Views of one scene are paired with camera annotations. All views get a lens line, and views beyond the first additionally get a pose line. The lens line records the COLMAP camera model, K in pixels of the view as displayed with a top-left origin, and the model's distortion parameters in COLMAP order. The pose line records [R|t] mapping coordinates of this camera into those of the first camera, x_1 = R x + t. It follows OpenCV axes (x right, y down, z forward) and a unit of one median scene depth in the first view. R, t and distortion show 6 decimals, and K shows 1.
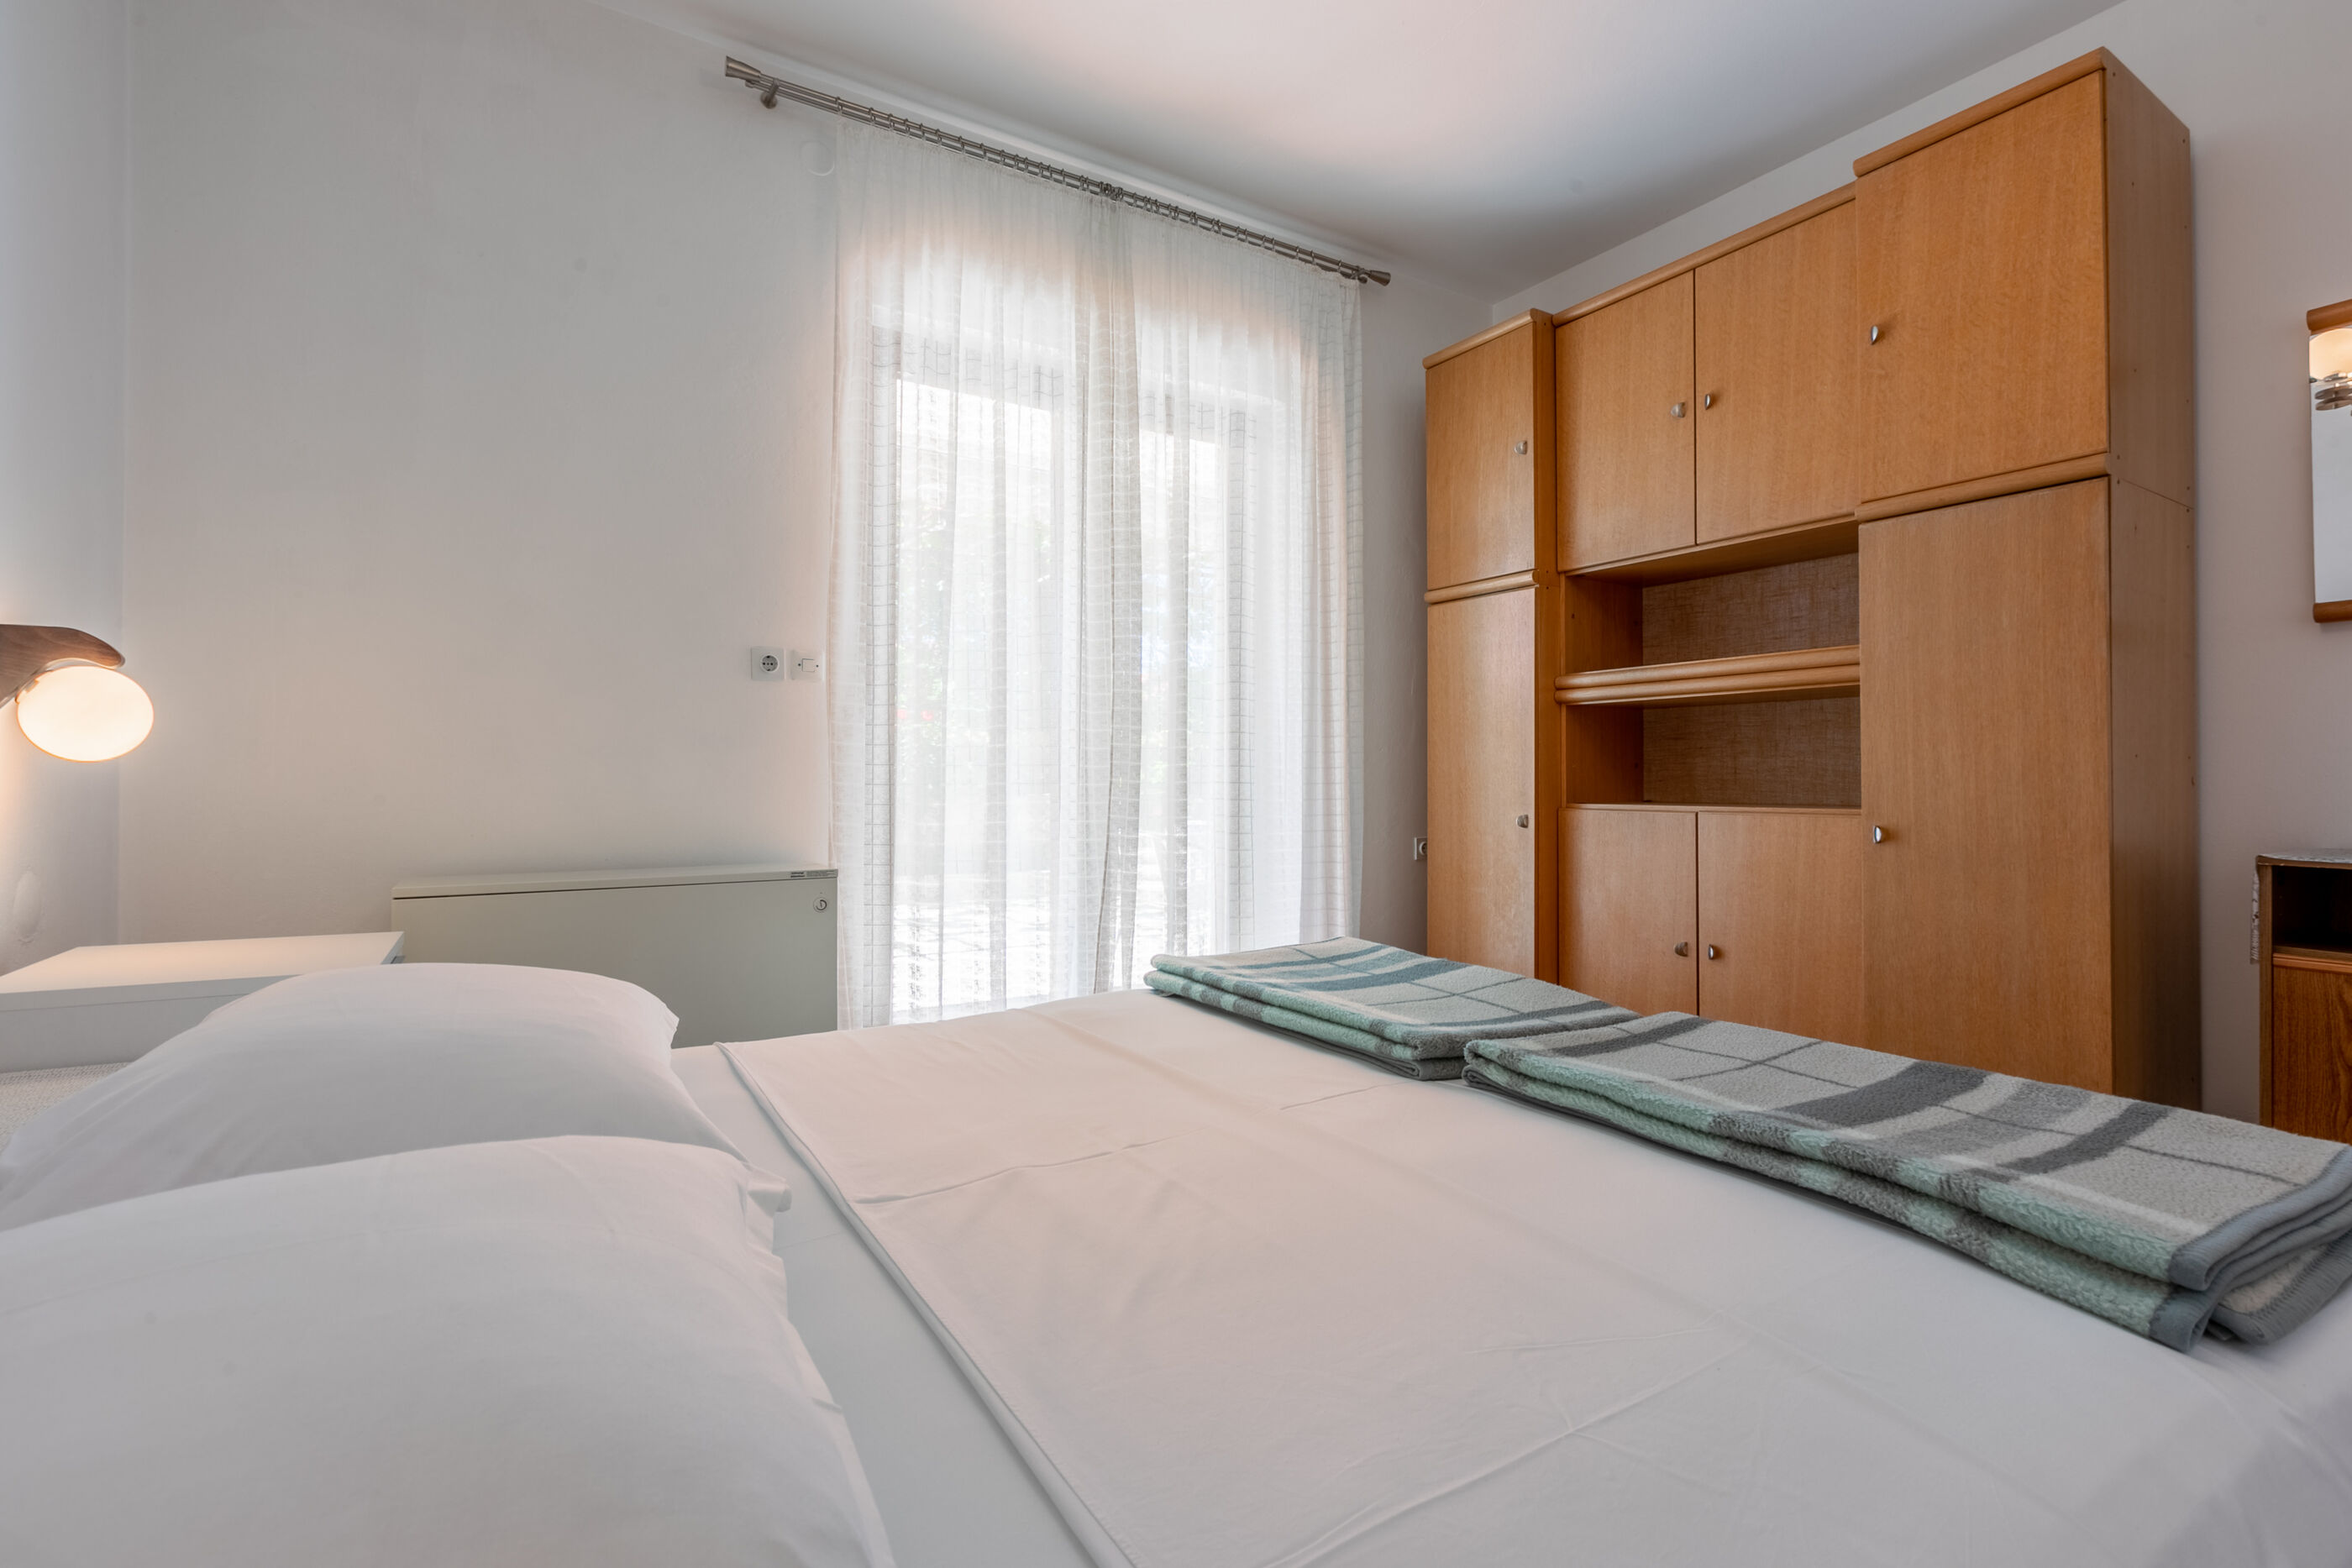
lens RADIAL K [[1146.0, 0, 1188.4], [0, 1146.0, 769.2], [0, 0, 1]] dist [0.002175, 0.000635]
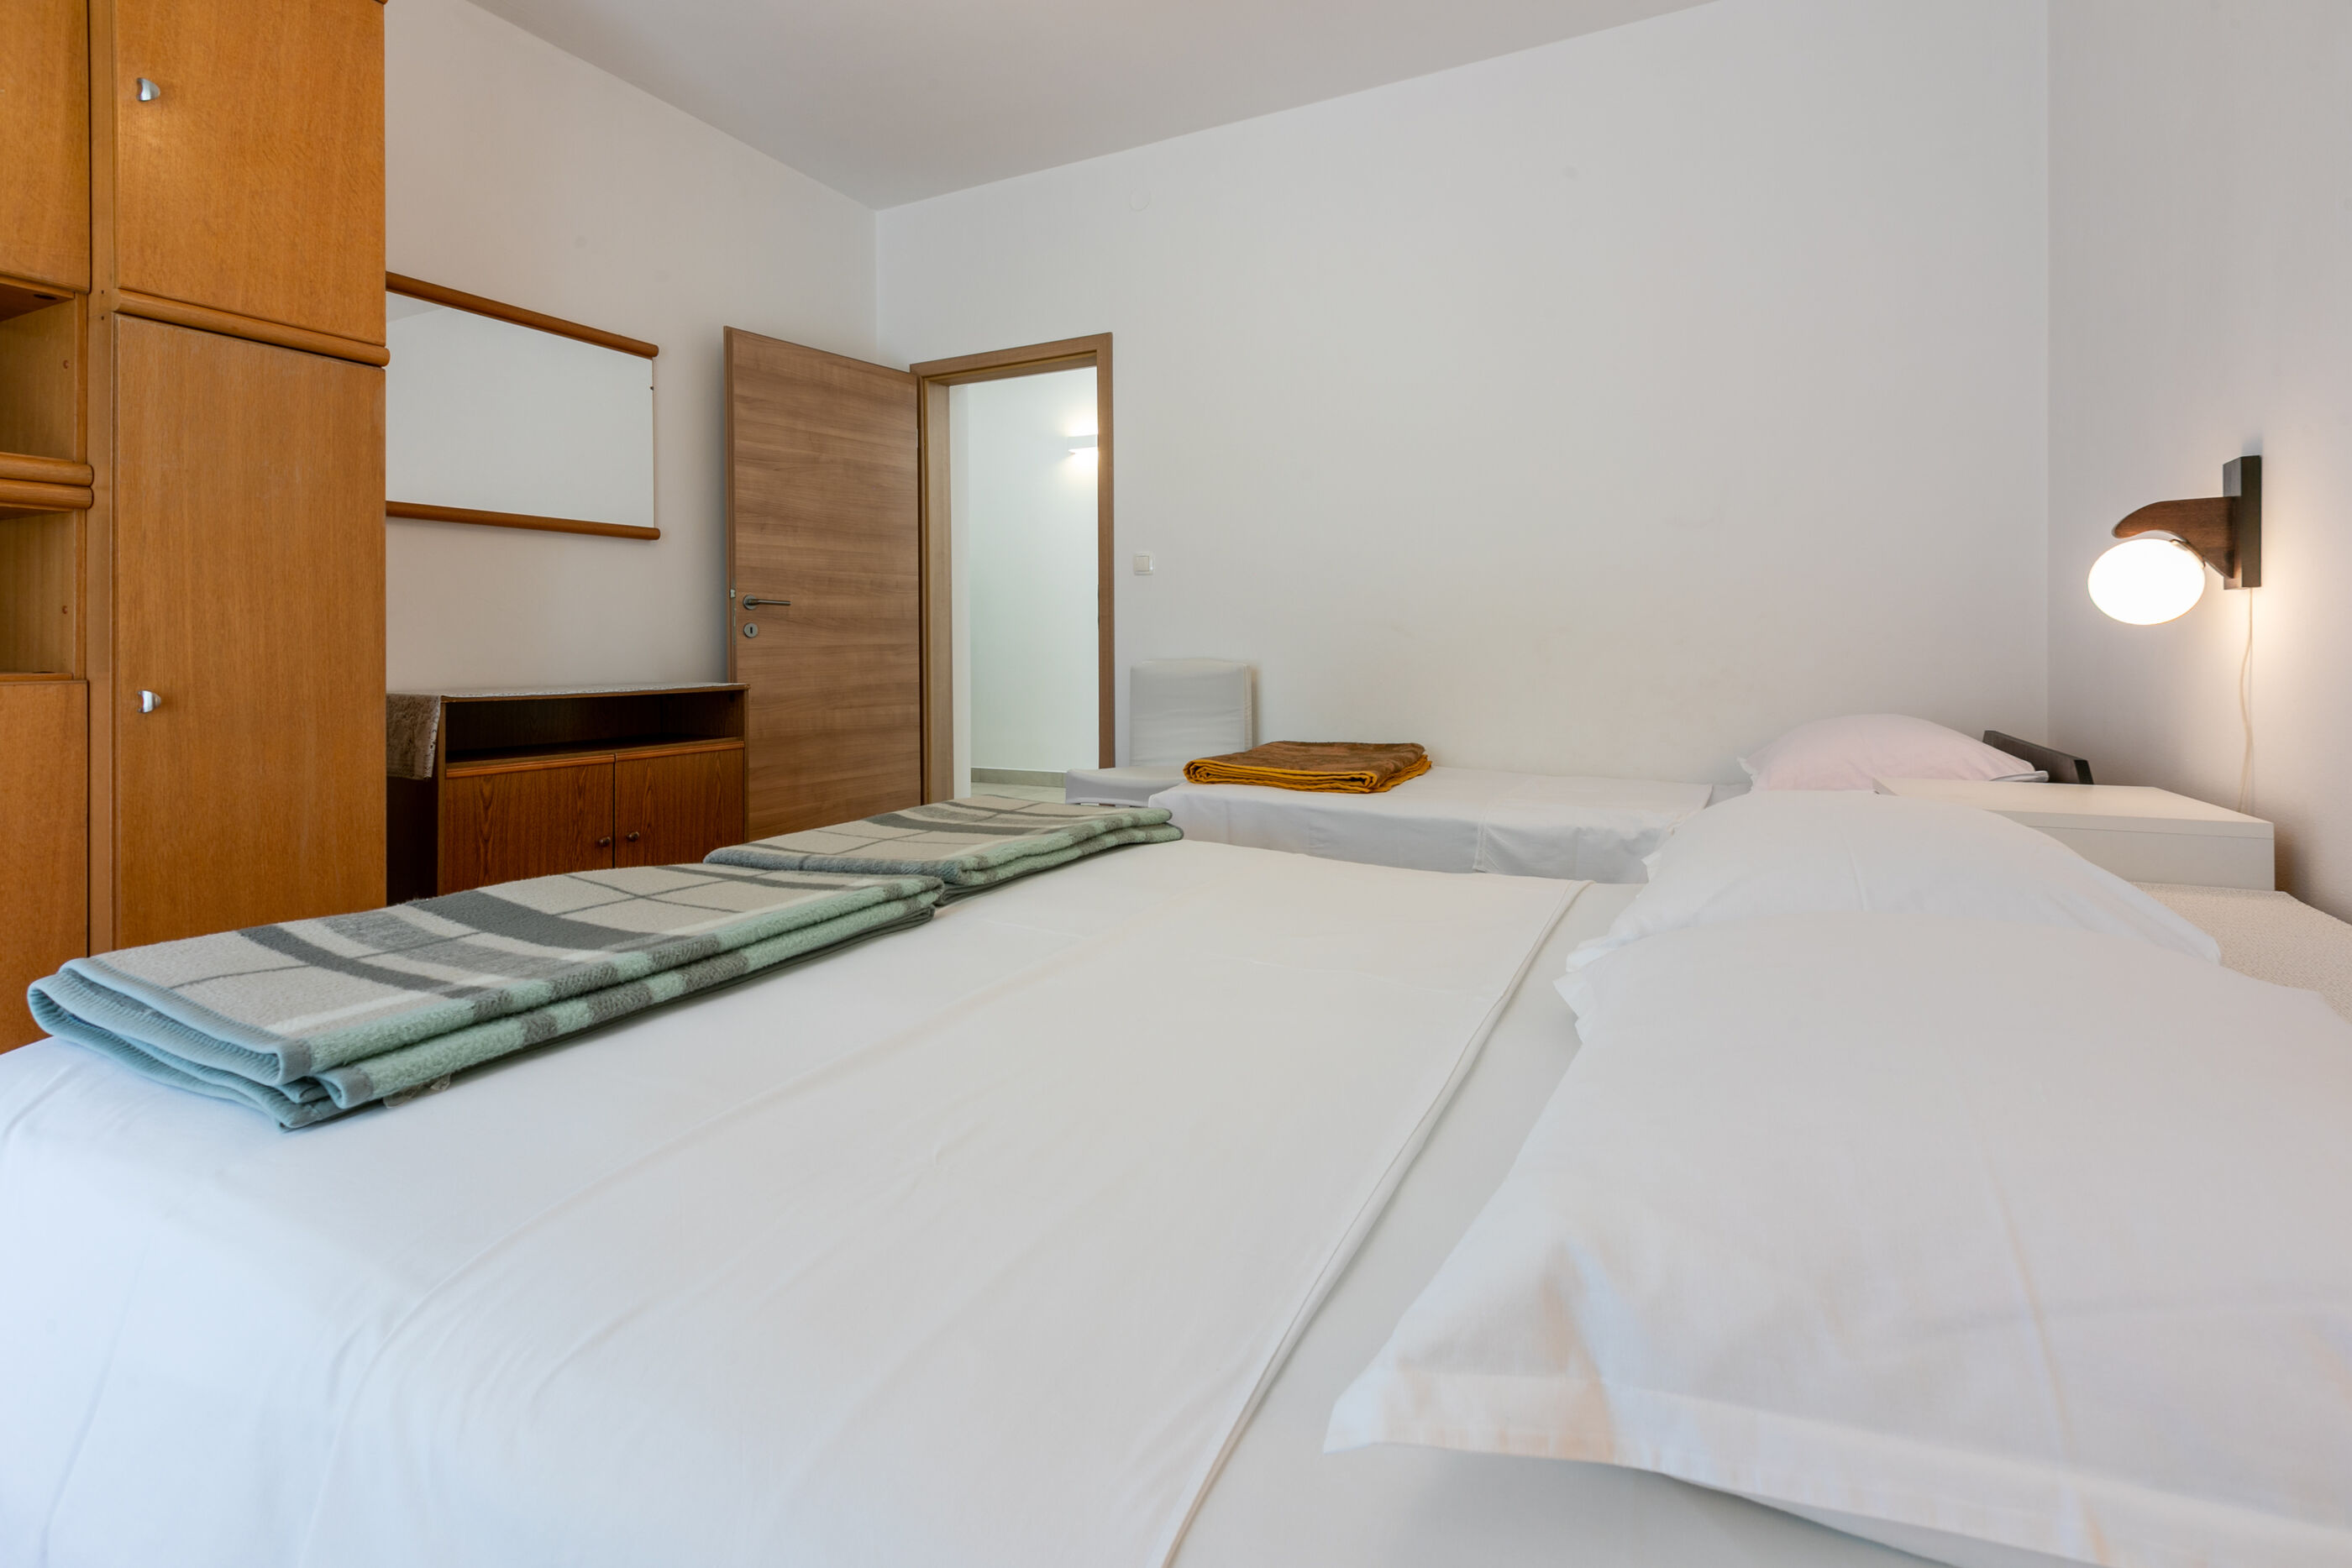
lens RADIAL K [[1062.2, 0, 1171.9], [0, 1062.2, 652.7], [0, 0, 1]] dist [0.003518, -0.001576]
pose [[-0.528845, -0.007878, 0.848682, -0.484049], [-0.011980, 0.999927, 0.001816, 0.013132], [-0.848634, -0.009207, -0.528900, 0.861374]]
